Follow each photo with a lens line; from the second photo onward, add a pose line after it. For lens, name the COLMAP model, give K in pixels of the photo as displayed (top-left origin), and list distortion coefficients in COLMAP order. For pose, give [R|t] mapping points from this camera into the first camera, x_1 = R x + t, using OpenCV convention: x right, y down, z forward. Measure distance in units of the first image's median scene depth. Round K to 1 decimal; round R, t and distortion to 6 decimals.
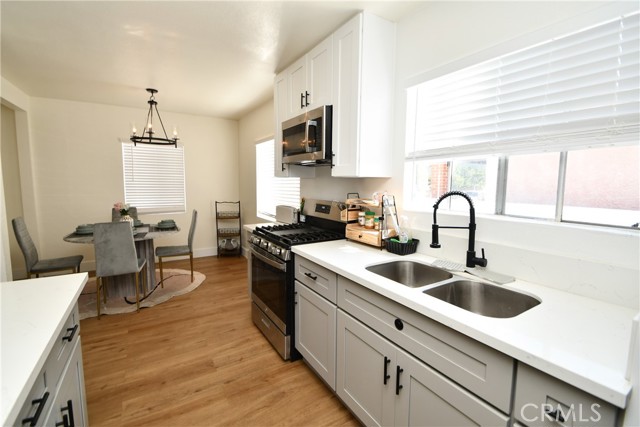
lens RADIAL K [[279.6, 0, 315.9], [0, 279.6, 207.3], [0, 0, 1]] dist [0.002968, -0.009441]
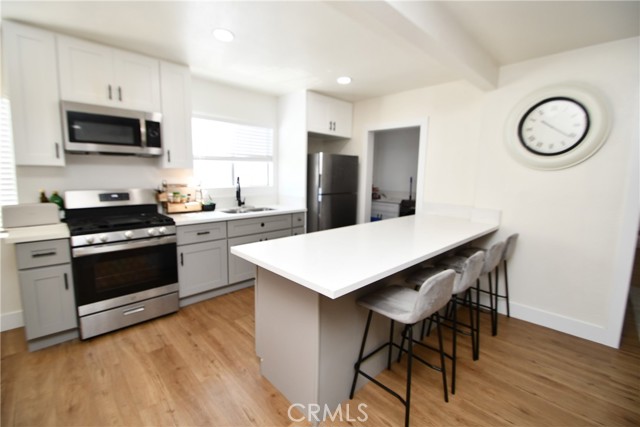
lens RADIAL K [[279.6, 0, 315.9], [0, 279.6, 207.3], [0, 0, 1]] dist [0.002968, -0.009441]
pose [[-0.197376, -0.127547, 0.971995, -1.340801], [0.077245, 0.986394, 0.145122, -0.059807], [-0.977280, 0.103726, -0.184838, 0.534765]]
